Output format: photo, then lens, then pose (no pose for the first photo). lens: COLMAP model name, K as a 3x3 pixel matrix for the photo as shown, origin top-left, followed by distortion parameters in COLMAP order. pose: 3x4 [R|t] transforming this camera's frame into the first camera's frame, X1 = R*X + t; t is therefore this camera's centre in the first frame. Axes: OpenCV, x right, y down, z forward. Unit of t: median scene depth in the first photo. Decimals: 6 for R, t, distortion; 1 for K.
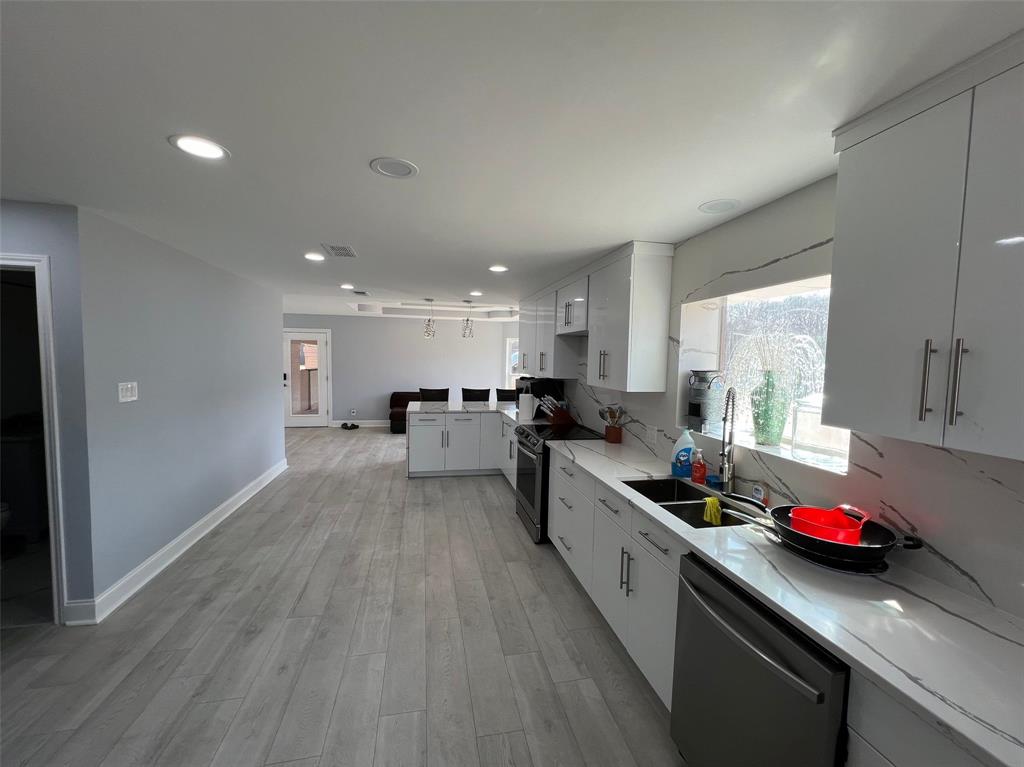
lens RADIAL K [[412.4, 0, 509.4], [0, 412.4, 383.6], [0, 0, 1]] dist [-0.000374, 0.000555]
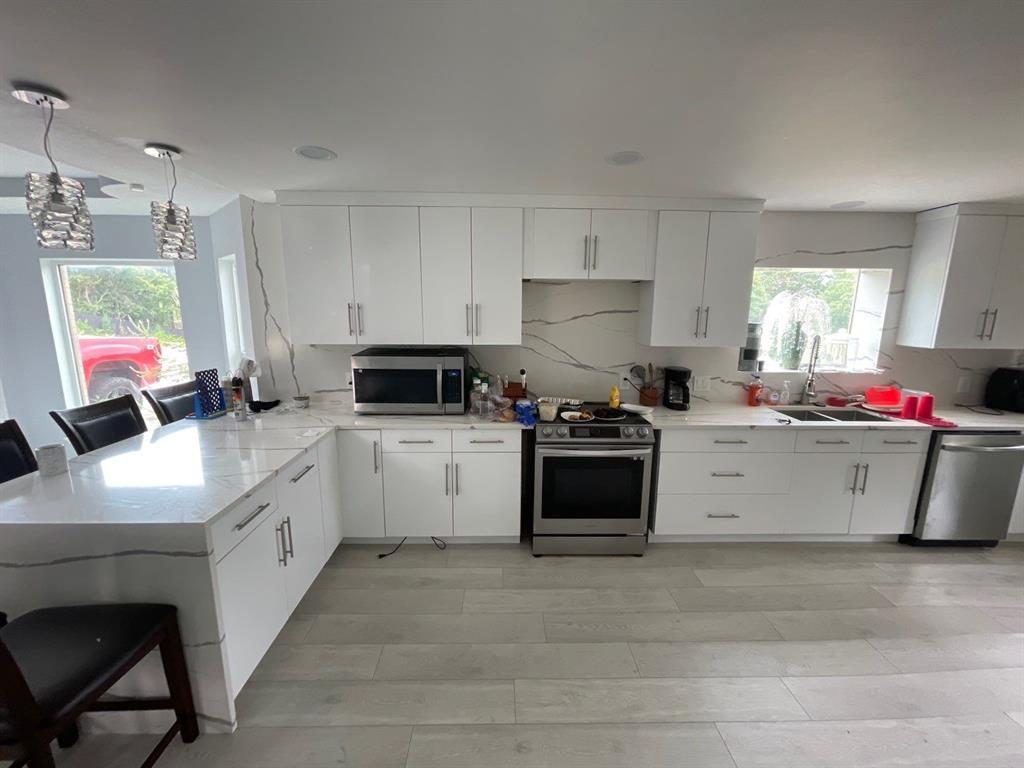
lens RADIAL K [[412.4, 0, 509.4], [0, 412.4, 384.1], [0, 0, 1]] dist [-0.000374, 0.000555]
pose [[0.180638, -0.183366, 0.966306, -0.603746], [0.059764, 0.982699, 0.175304, -0.074552], [-0.981732, 0.026084, 0.188472, 0.970321]]
